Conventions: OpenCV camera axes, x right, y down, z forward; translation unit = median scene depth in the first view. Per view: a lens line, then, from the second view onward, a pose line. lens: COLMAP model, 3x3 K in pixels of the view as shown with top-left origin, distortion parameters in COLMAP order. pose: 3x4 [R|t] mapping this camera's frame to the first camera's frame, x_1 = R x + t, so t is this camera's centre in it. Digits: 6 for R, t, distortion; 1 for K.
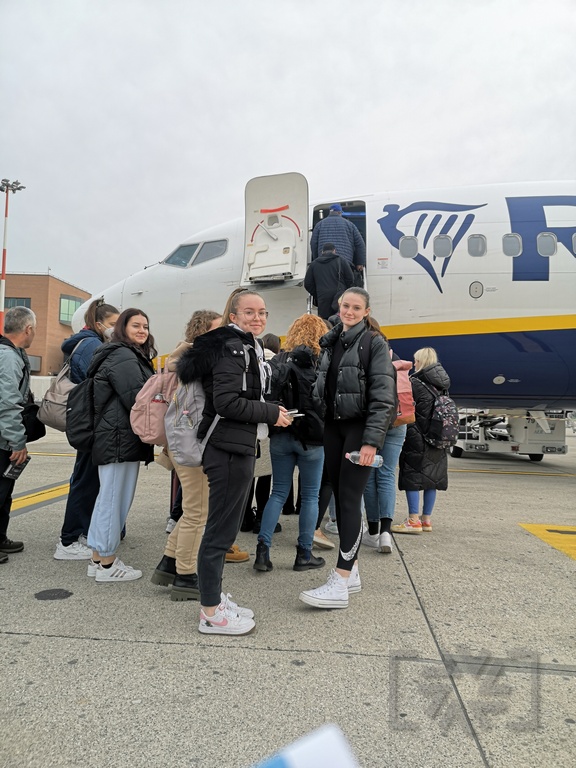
lens RADIAL K [[603.7, 0, 285.8], [0, 603.7, 380.7], [0, 0, 1]] dist [0.048630, -0.056516]
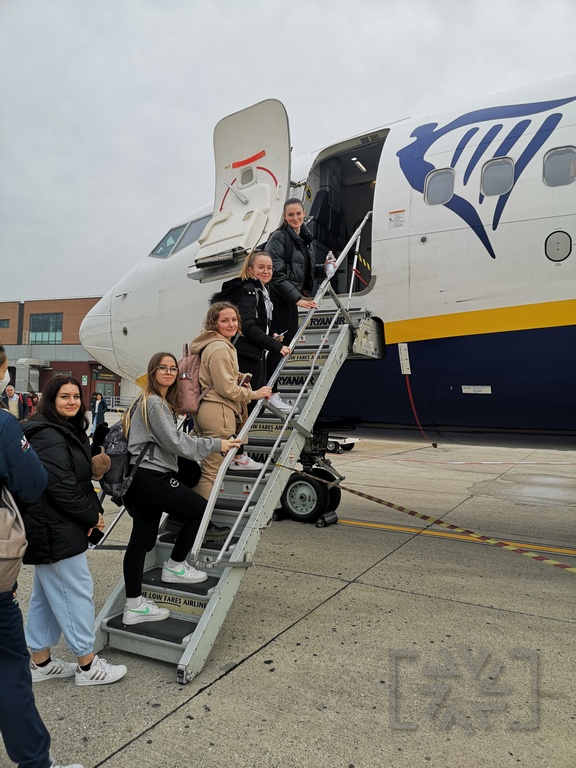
lens RADIAL K [[603.7, 0, 289.4], [0, 603.7, 383.2], [0, 0, 1]] dist [0.048630, -0.056516]
pose [[0.924163, -0.012073, -0.381807, 0.293424], [0.007351, 0.999877, -0.013825, -0.018813], [0.381927, 0.009970, 0.924139, 0.390510]]
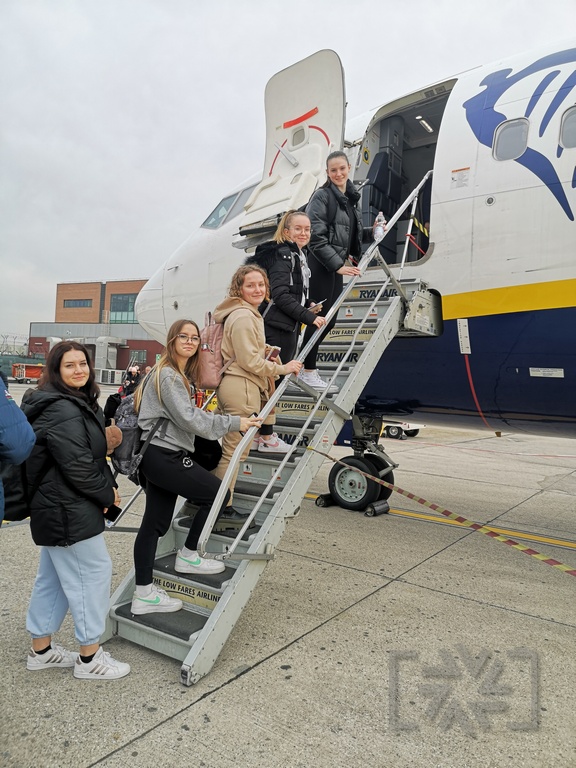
lens RADIAL K [[603.7, 0, 288.1], [0, 603.7, 384.0], [0, 0, 1]] dist [0.048630, -0.056516]
pose [[0.873239, 0.023790, -0.486712, 0.297027], [-0.018037, 0.999701, 0.016504, -0.013795], [0.486959, -0.005633, 0.873407, 0.443717]]
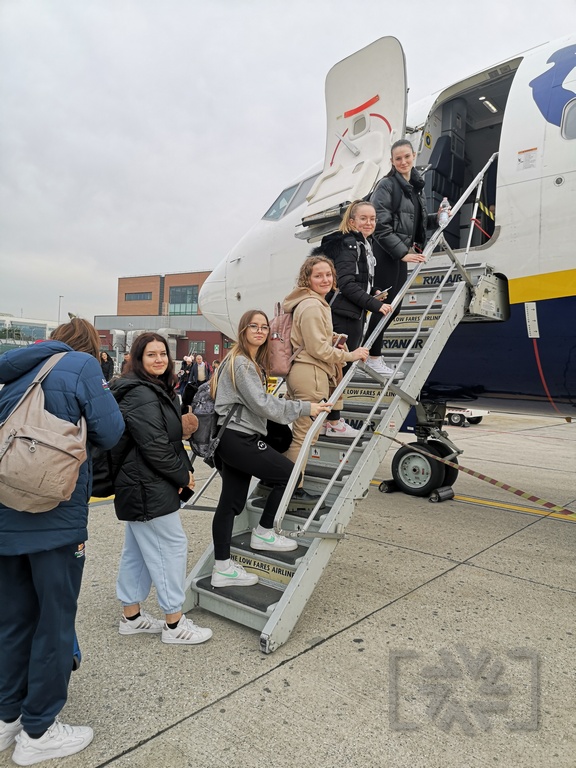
lens RADIAL K [[603.7, 0, 280.6], [0, 603.7, 383.4], [0, 0, 1]] dist [0.048630, -0.056516]
pose [[0.817218, 0.023551, -0.575847, 0.298372], [-0.003890, 0.999367, 0.035352, -0.012664], [0.576316, -0.026651, 0.816792, 0.426463]]
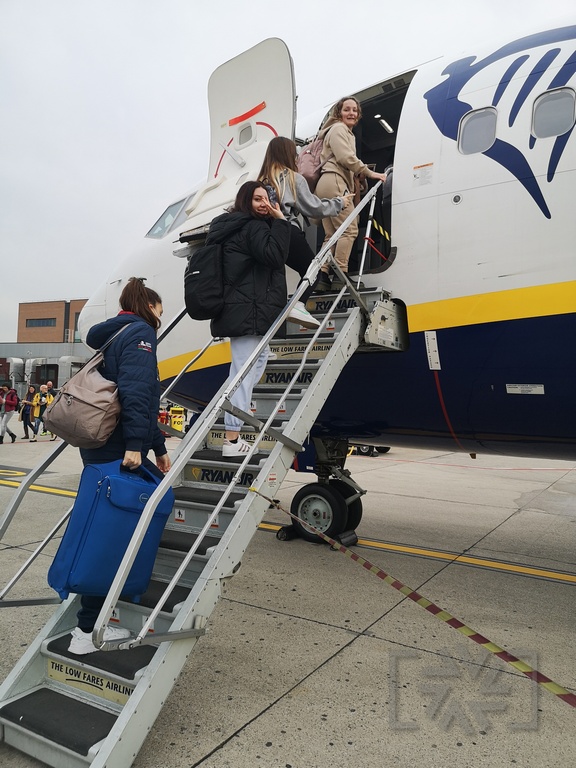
lens RADIAL K [[603.7, 0, 284.6], [0, 603.7, 381.5], [0, 0, 1]] dist [0.048630, -0.056516]
pose [[0.891705, -0.009305, -0.452521, 0.282218], [0.003722, 0.999906, -0.013225, -0.019990], [0.452602, 0.010109, 0.891655, 0.512939]]
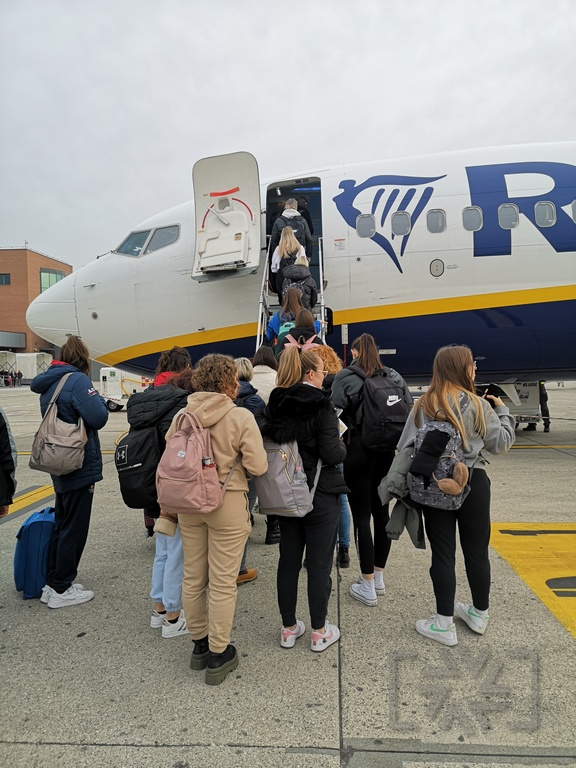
lens RADIAL K [[603.7, 0, 287.4], [0, 603.7, 381.9], [0, 0, 1]] dist [0.048630, -0.056516]
pose [[0.998457, -0.054244, 0.011869, 0.054012], [0.053319, 0.996274, 0.067793, -0.046319], [-0.015502, -0.067055, 0.997629, 0.028998]]
